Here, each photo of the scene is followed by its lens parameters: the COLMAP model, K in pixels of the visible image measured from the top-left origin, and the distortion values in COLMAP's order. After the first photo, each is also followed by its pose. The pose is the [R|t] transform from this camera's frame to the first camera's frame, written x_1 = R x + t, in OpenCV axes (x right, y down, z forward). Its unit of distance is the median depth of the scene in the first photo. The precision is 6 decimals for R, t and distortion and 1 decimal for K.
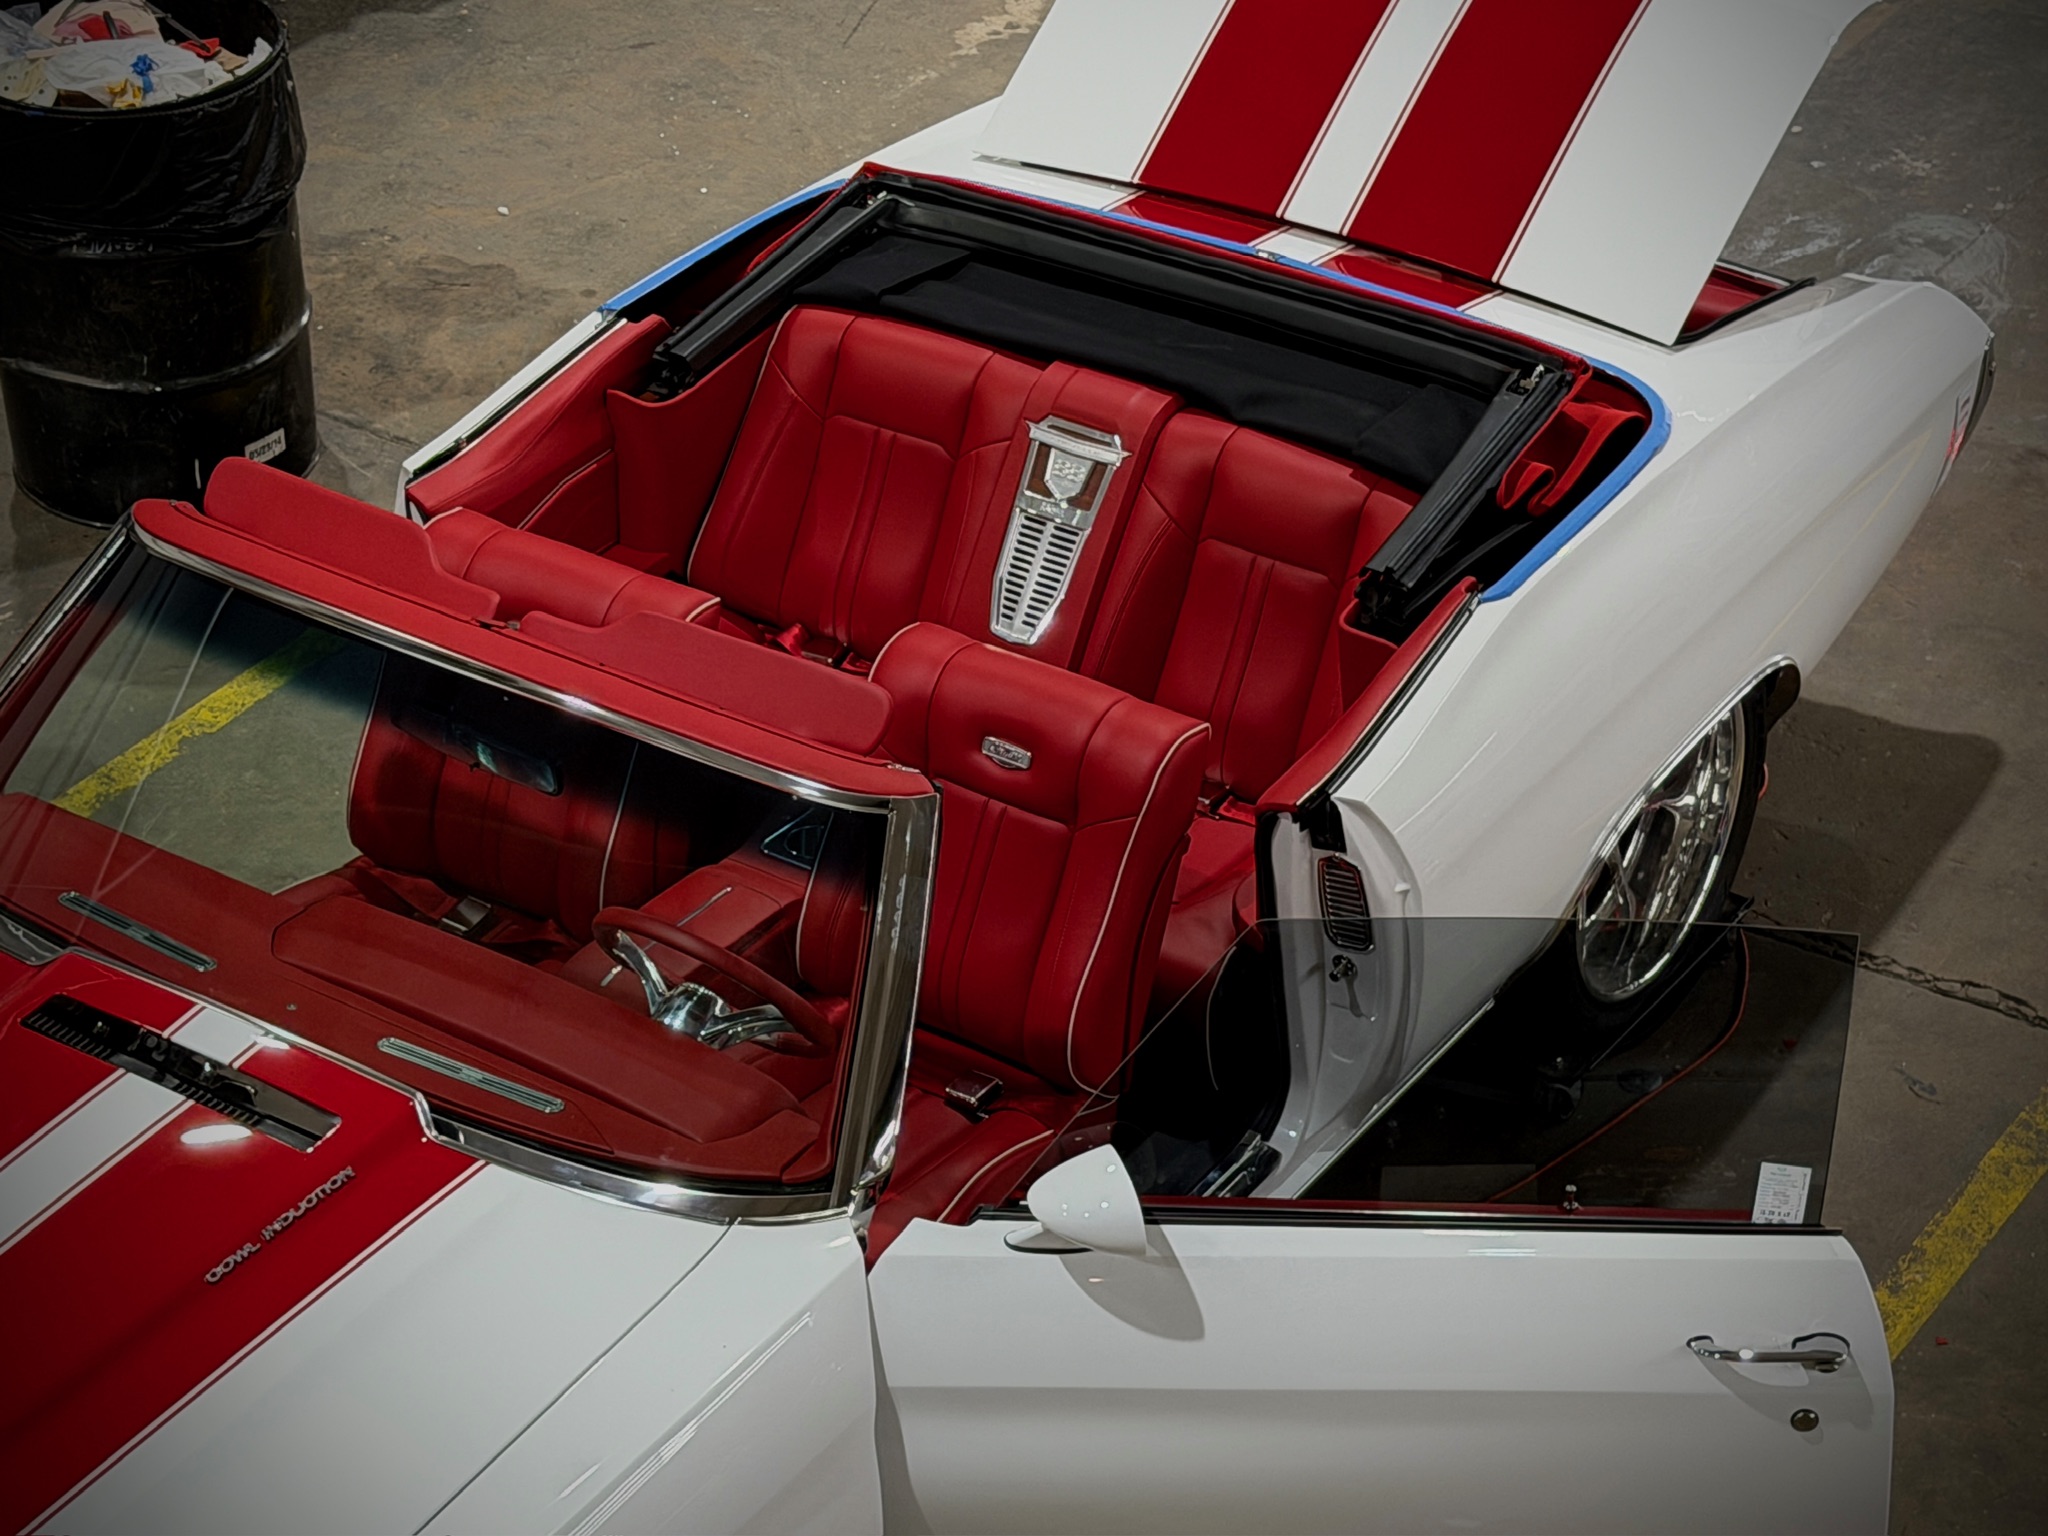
lens RADIAL K [[4757.1, 0, 1023.8], [0, 4757.1, 768.1], [0, 0, 1]] dist [0.070648, 0.044481]
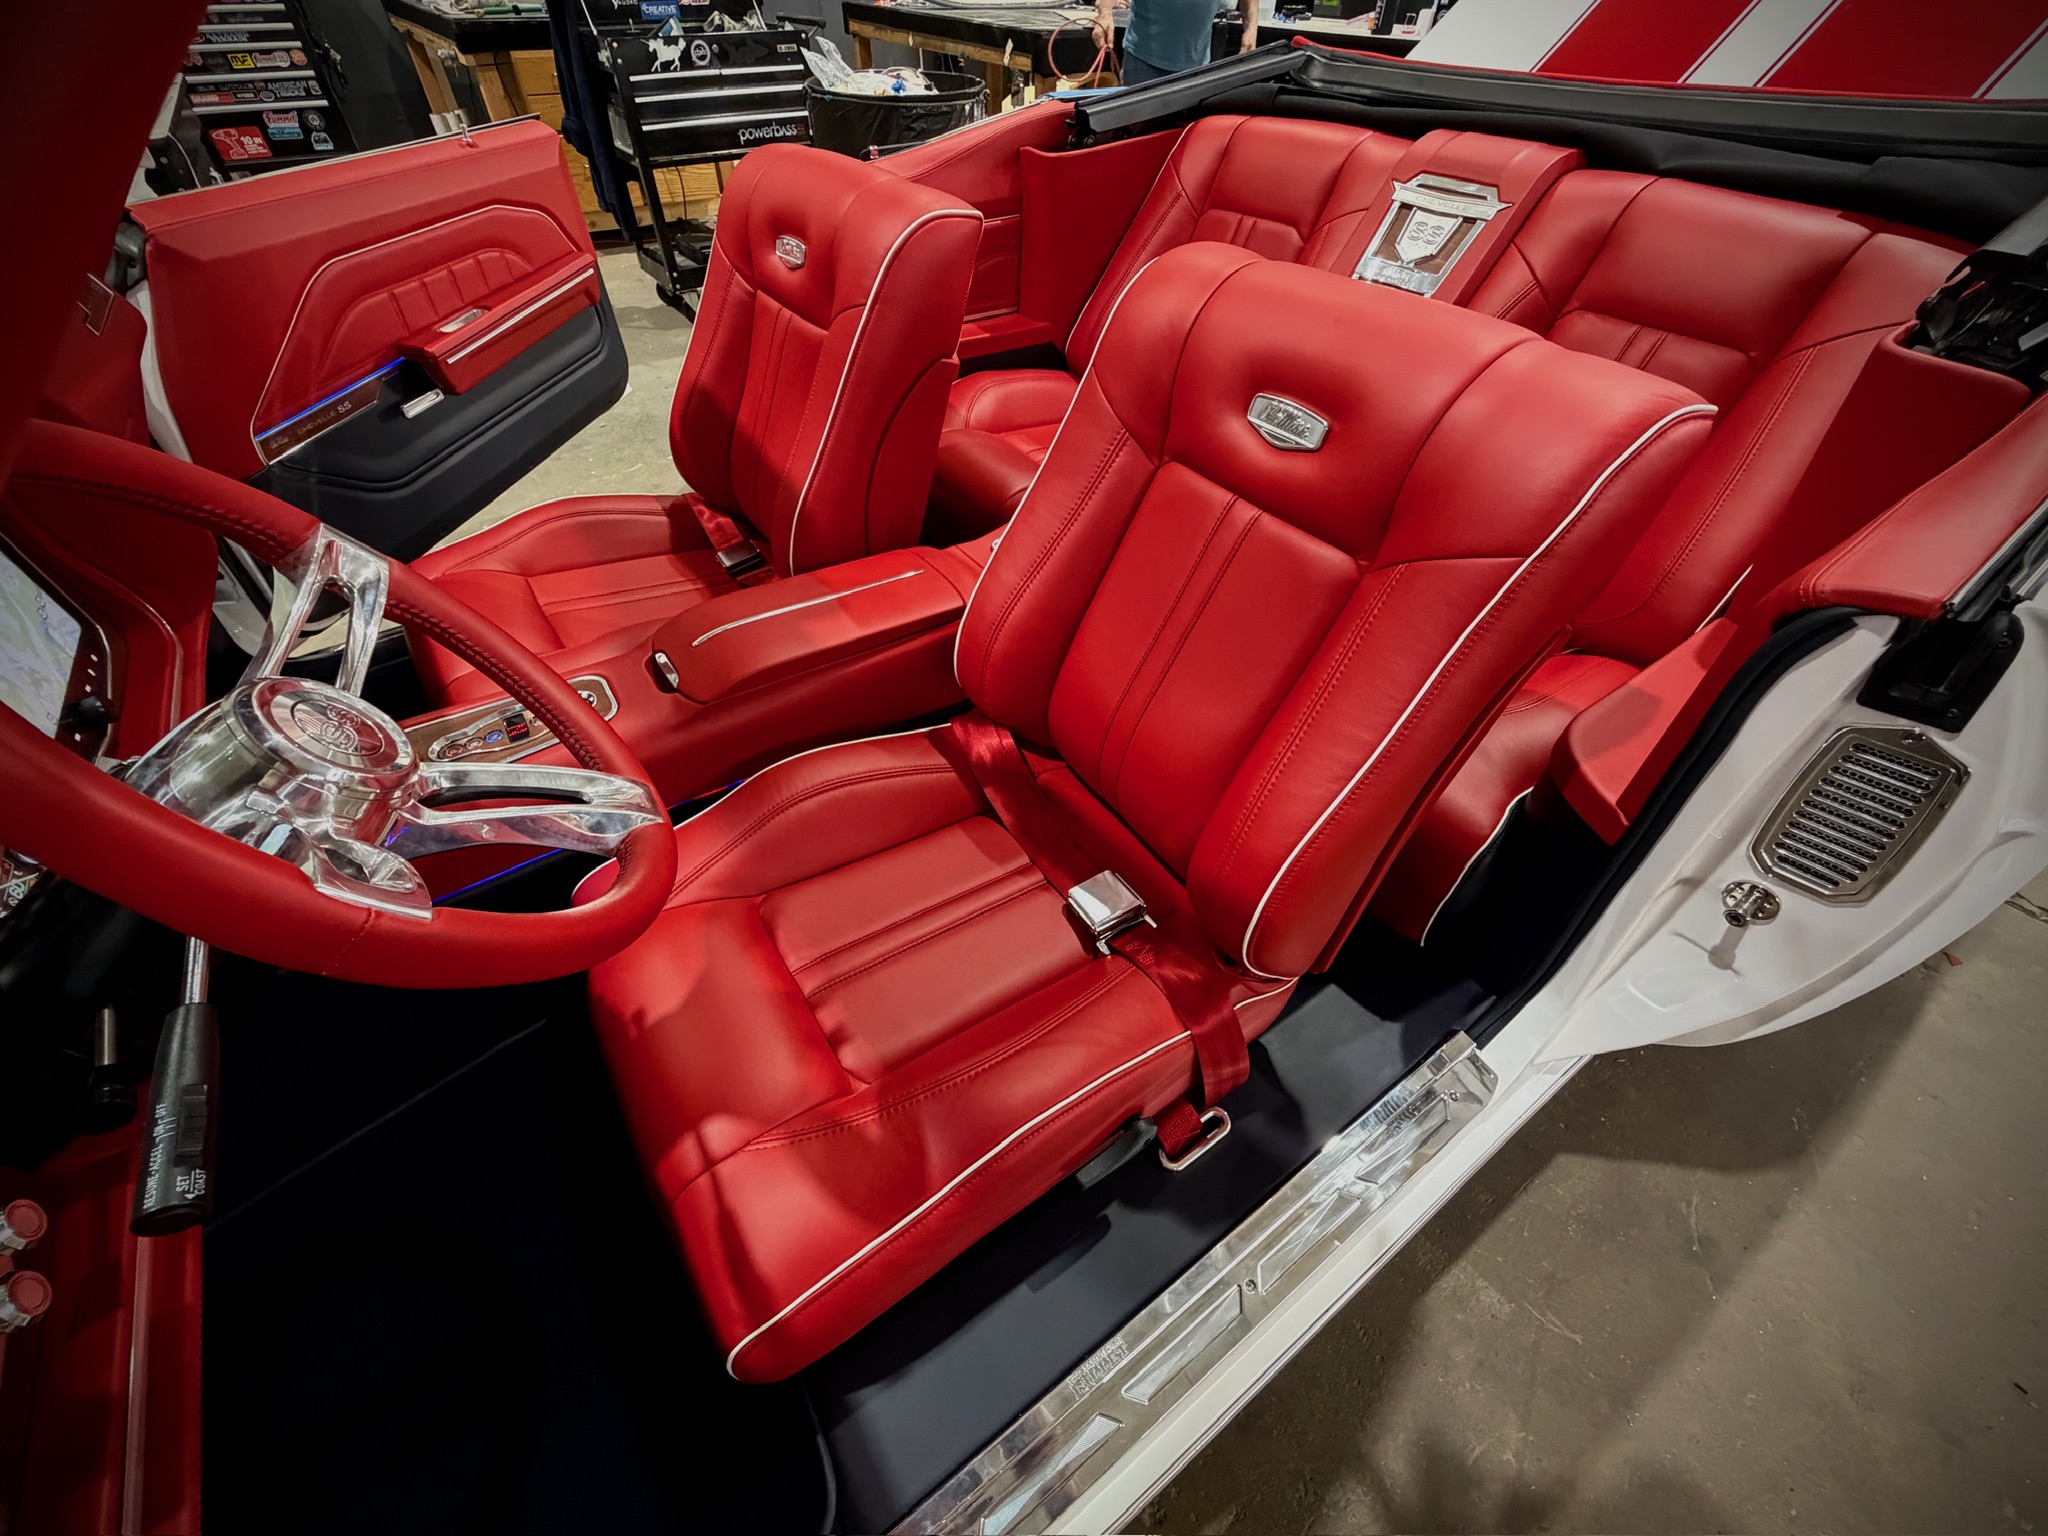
lens RADIAL K [[821.2, 0, 1013.9], [0, 821.2, 766.4], [0, 0, 1]] dist [-0.000067, 0.000210]
pose [[0.932382, 0.268798, -0.241686, 0.001161], [-0.215785, 0.950296, 0.224441, 0.021677], [0.290002, -0.157113, 0.944041, 0.851910]]
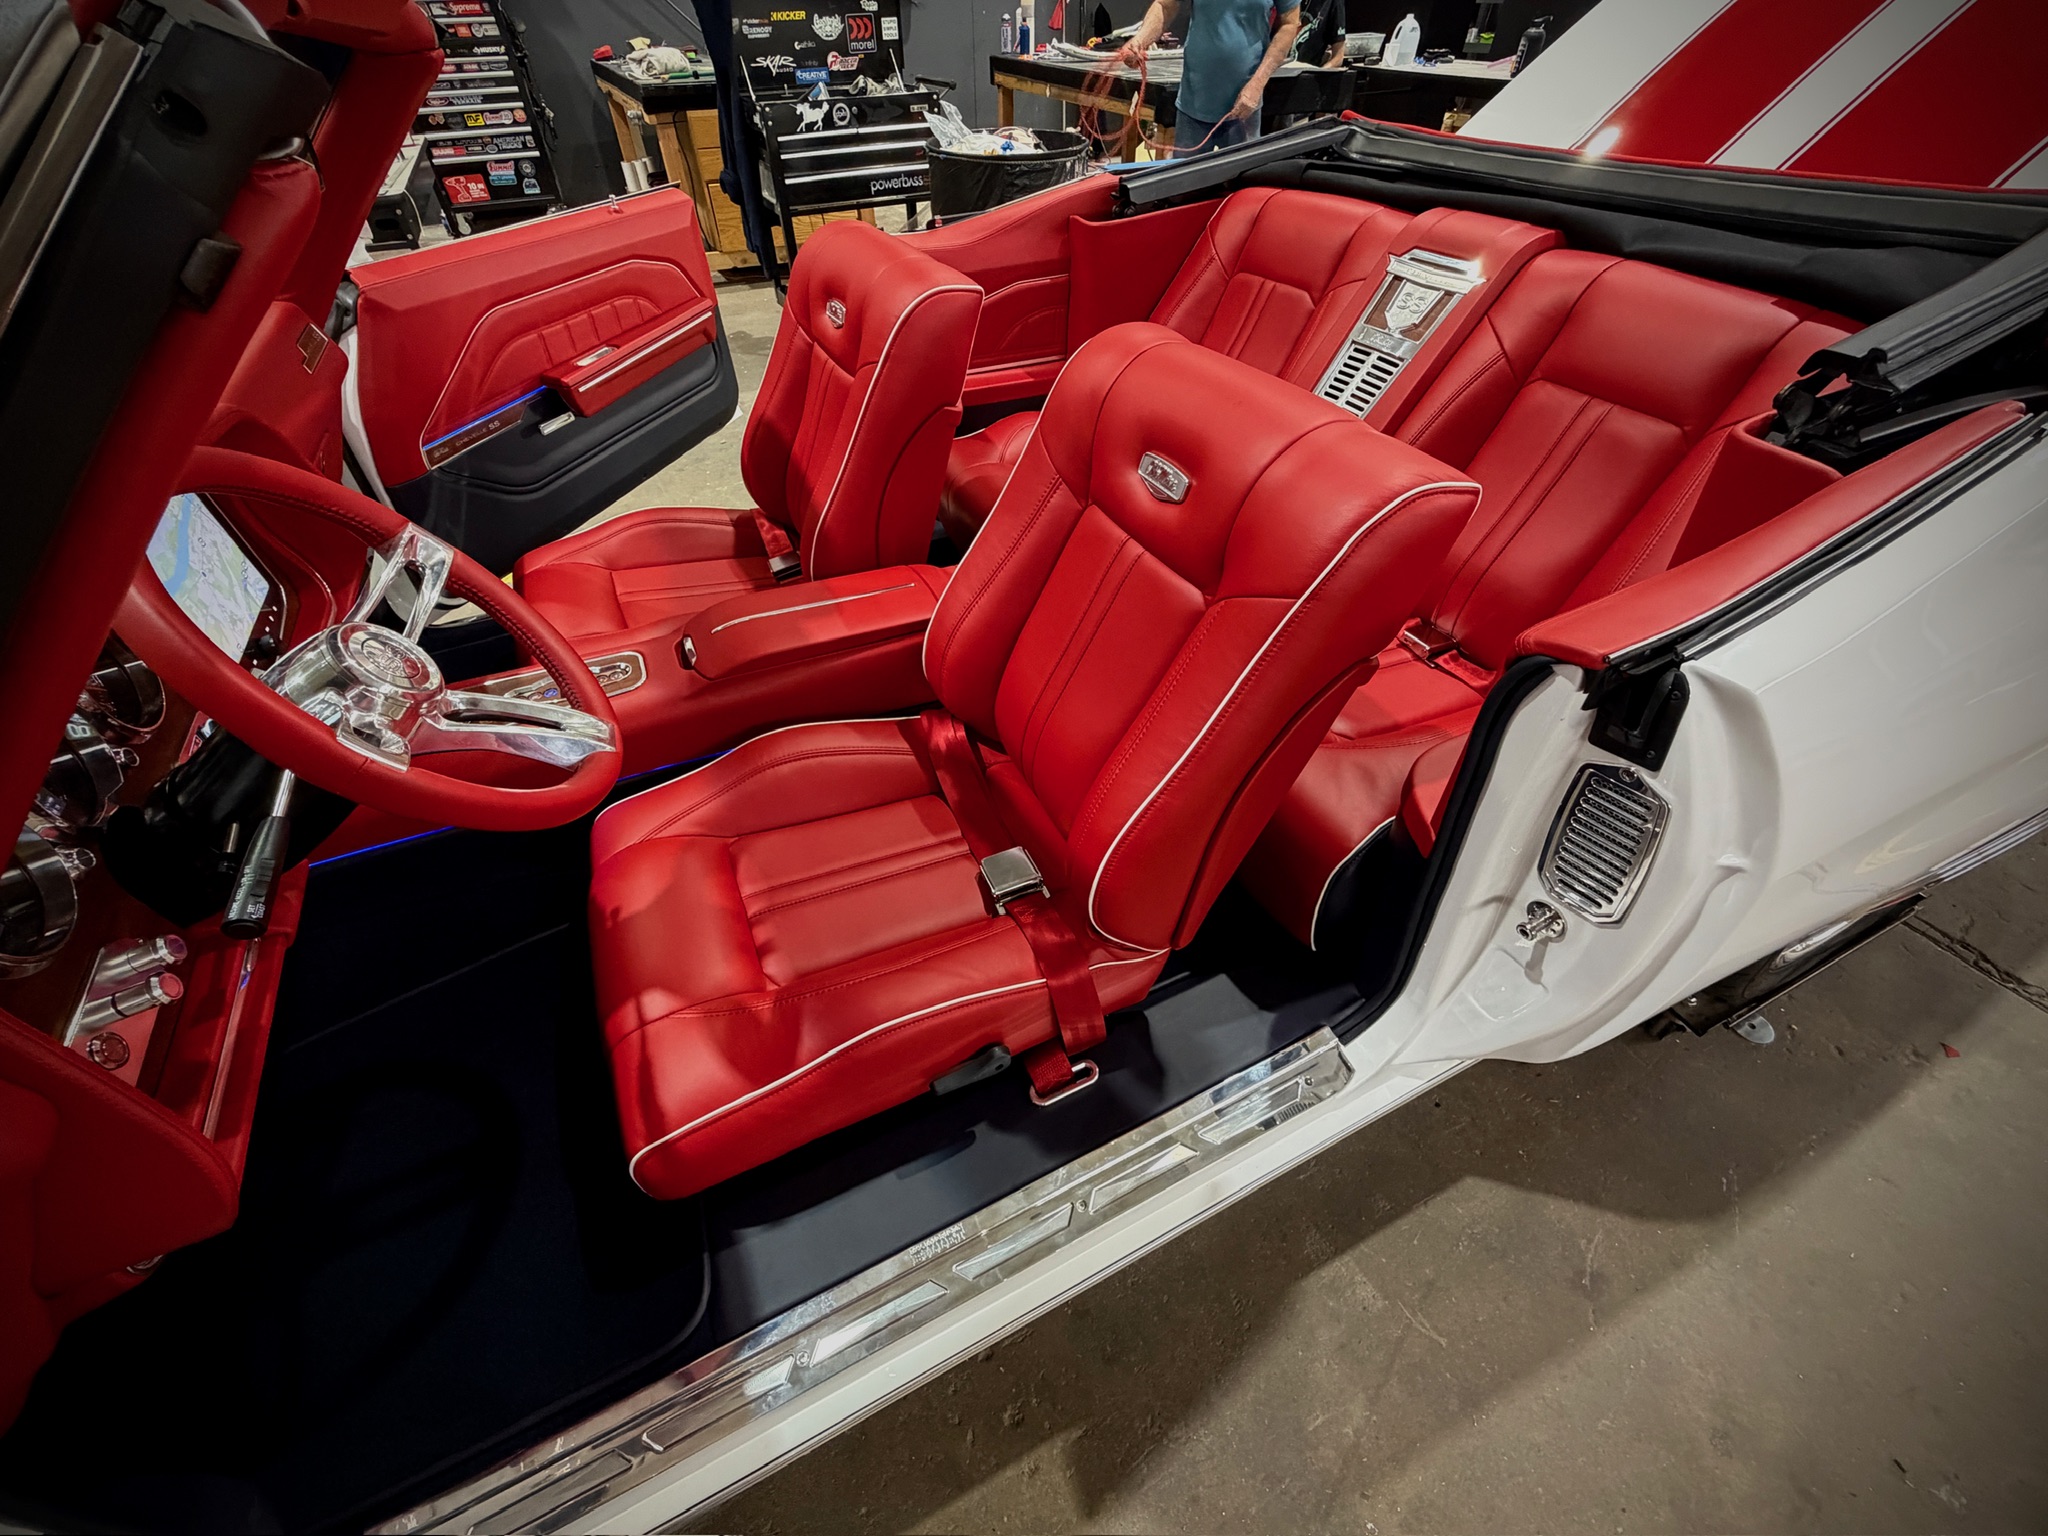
lens RADIAL K [[821.2, 0, 1013.9], [0, 821.2, 766.4], [0, 0, 1]] dist [-0.000067, 0.000210]
pose [[0.865914, 0.342697, -0.364351, 0.036117], [-0.271833, 0.933877, 0.232337, 0.014561], [0.419880, -0.102141, 0.901814, 0.840698]]
